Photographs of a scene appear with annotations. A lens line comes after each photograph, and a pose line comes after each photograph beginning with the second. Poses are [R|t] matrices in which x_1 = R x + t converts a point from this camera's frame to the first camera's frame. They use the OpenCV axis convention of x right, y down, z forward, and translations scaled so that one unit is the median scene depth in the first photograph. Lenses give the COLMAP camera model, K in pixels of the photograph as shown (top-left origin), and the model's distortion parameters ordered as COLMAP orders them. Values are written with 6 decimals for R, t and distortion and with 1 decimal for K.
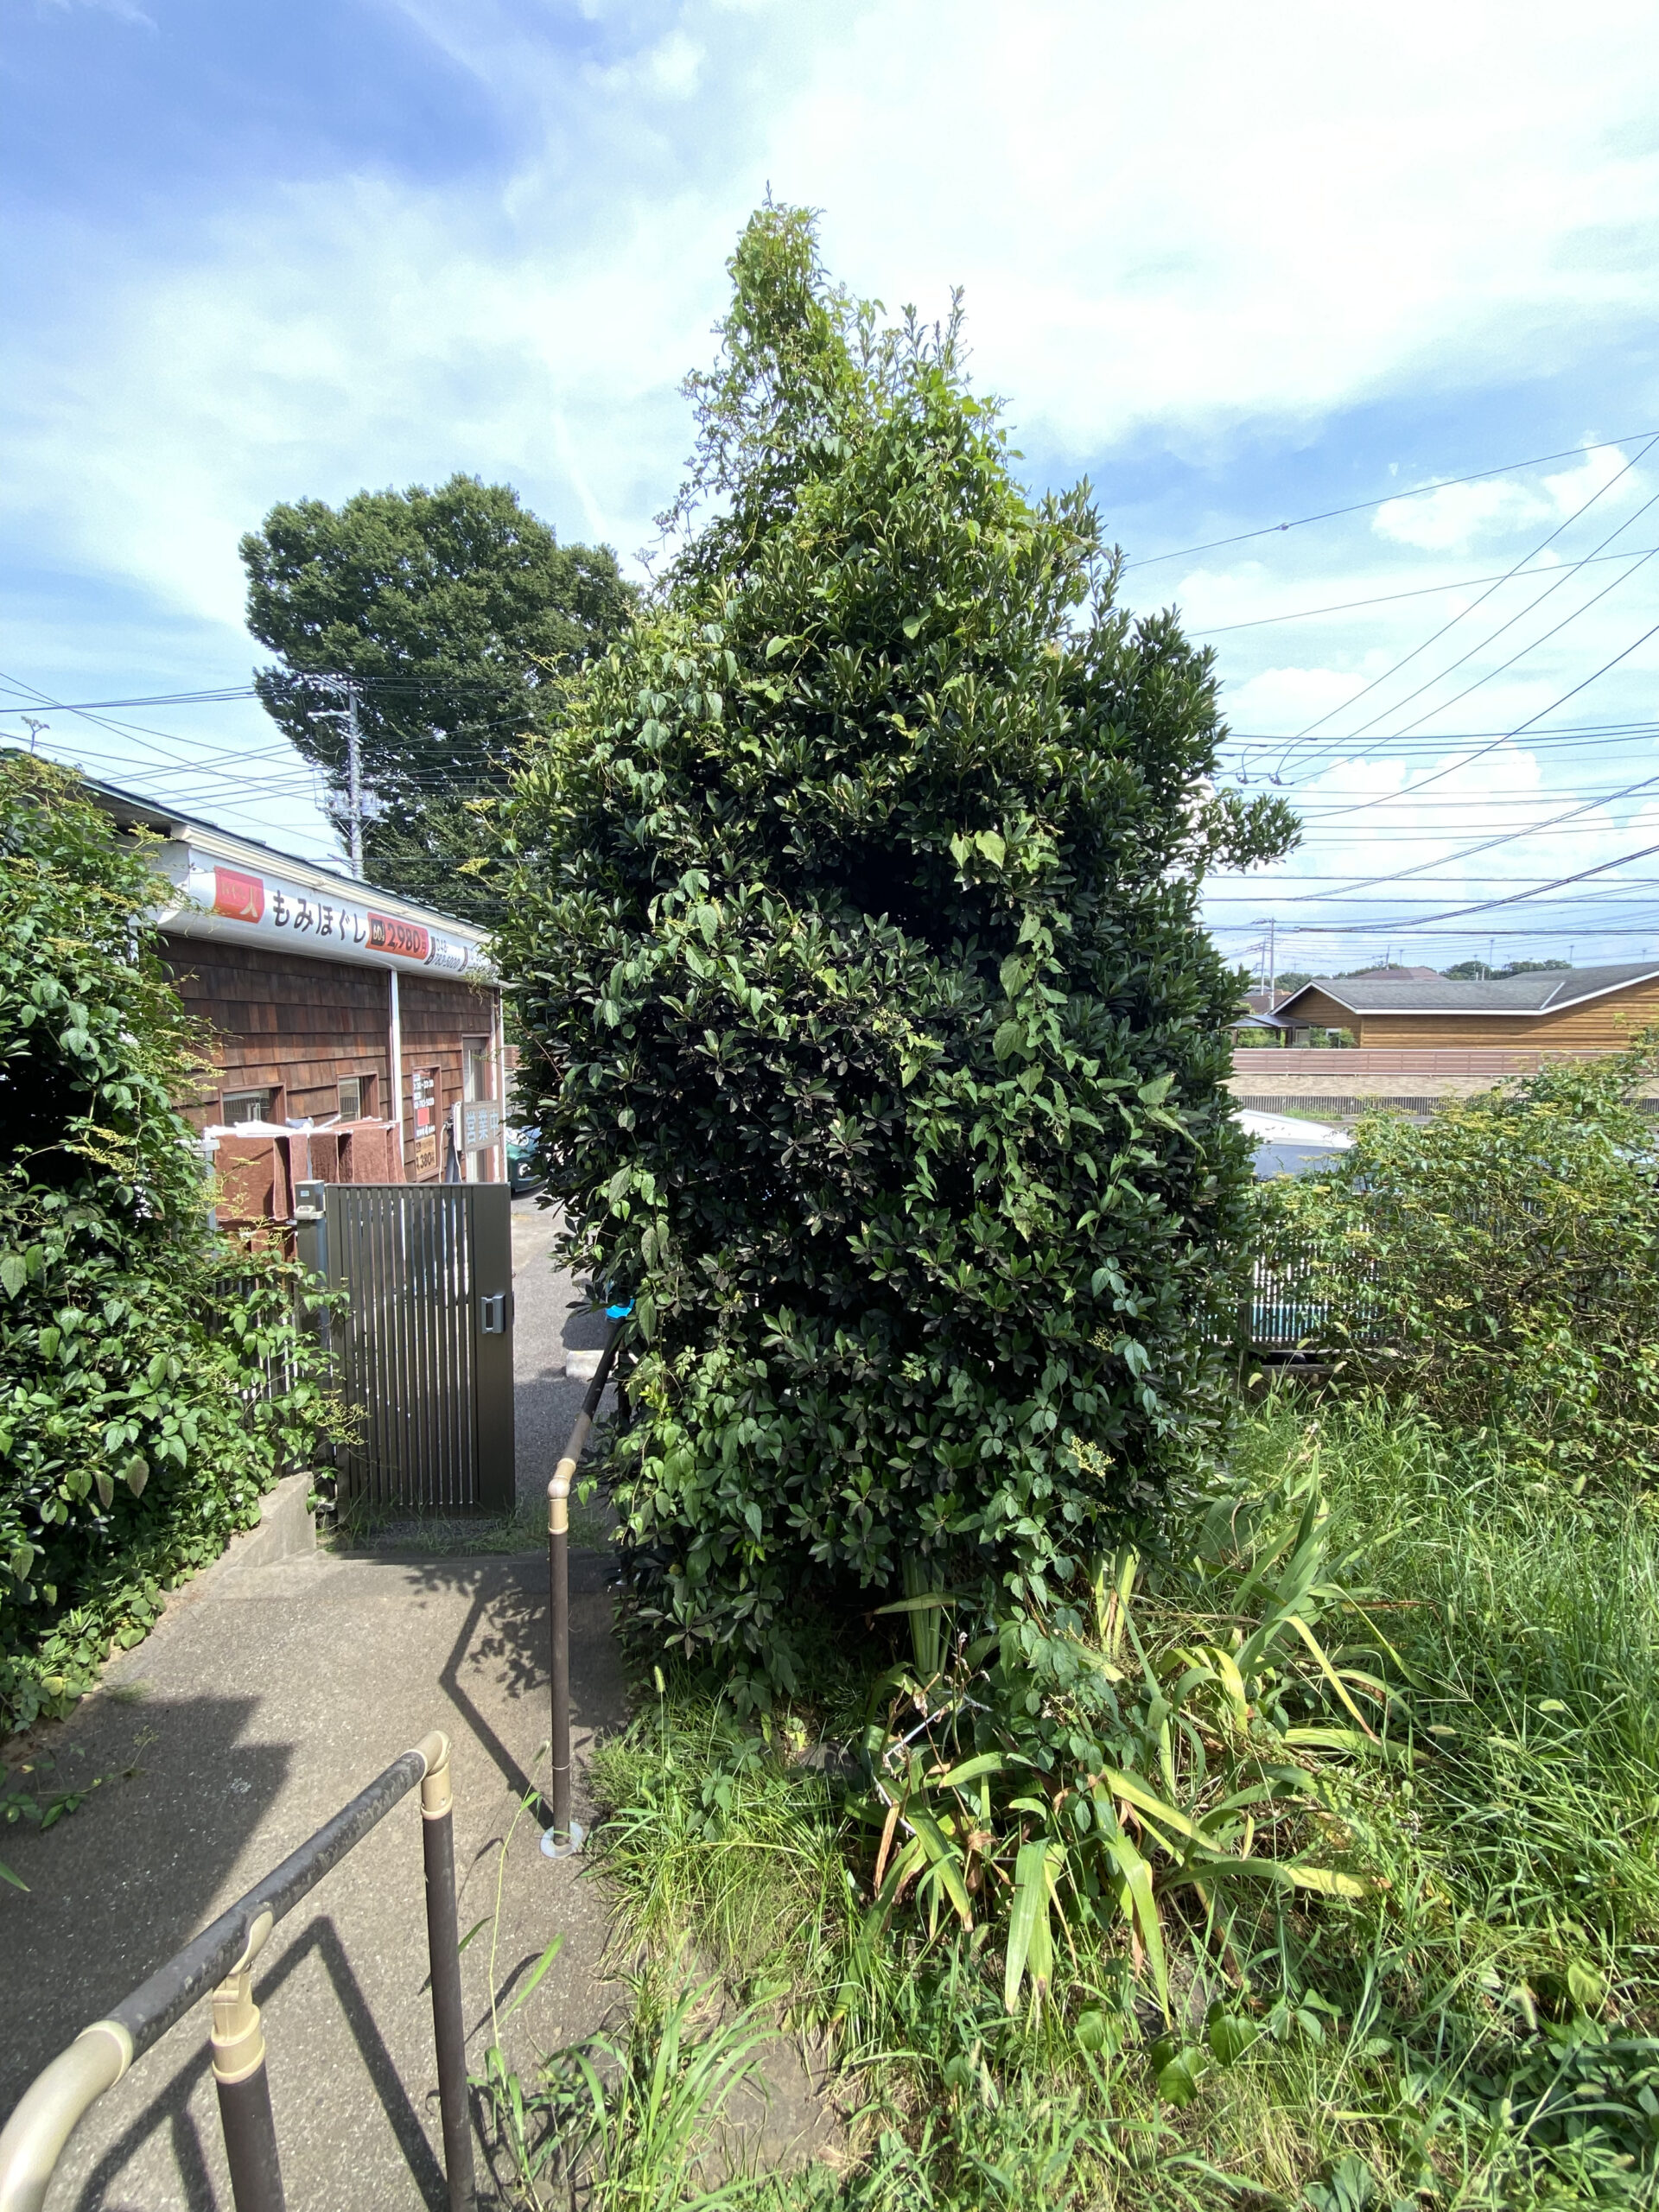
lens RADIAL K [[904.2, 0, 835.4], [0, 904.2, 1108.2], [0, 0, 1]] dist [0.014299, -0.018568]
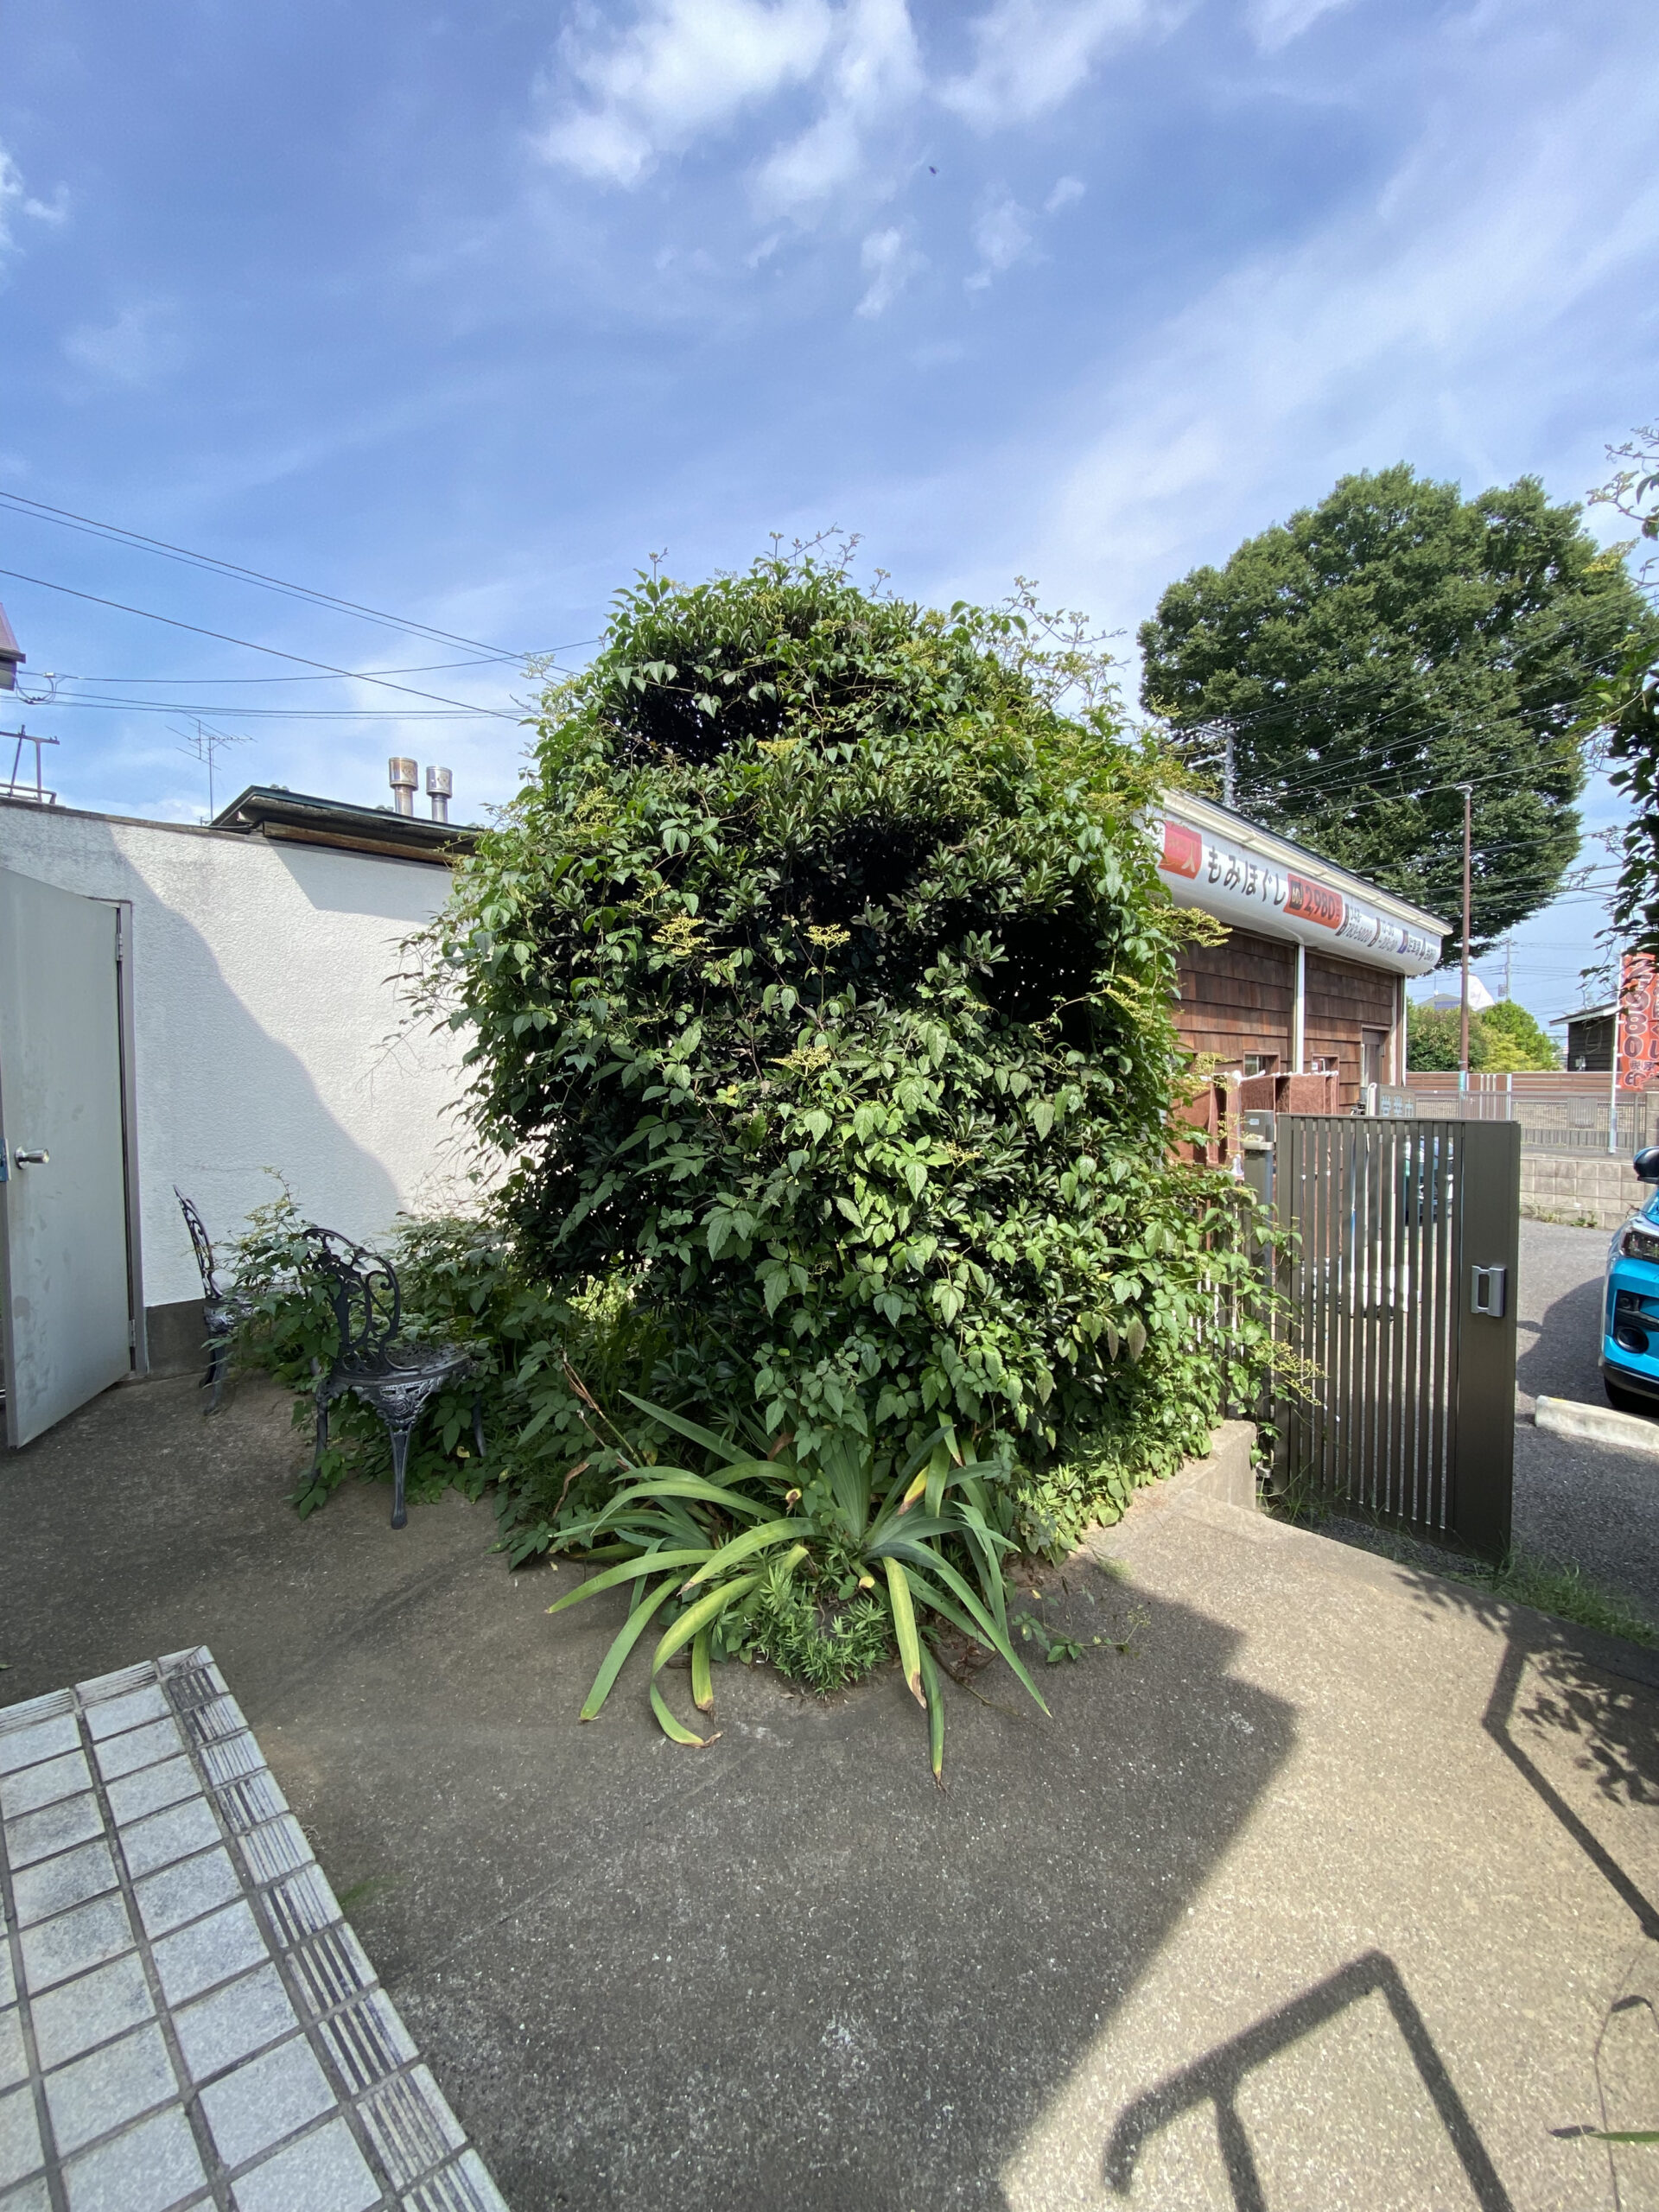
lens RADIAL K [[904.2, 0, 835.4], [0, 904.2, 1108.2], [0, 0, 1]] dist [0.014299, -0.018568]
pose [[0.649590, 0.015950, -0.760117, -0.175115], [-0.060117, 0.997727, -0.030440, 0.146436], [0.757904, 0.065469, 0.649073, 0.082980]]
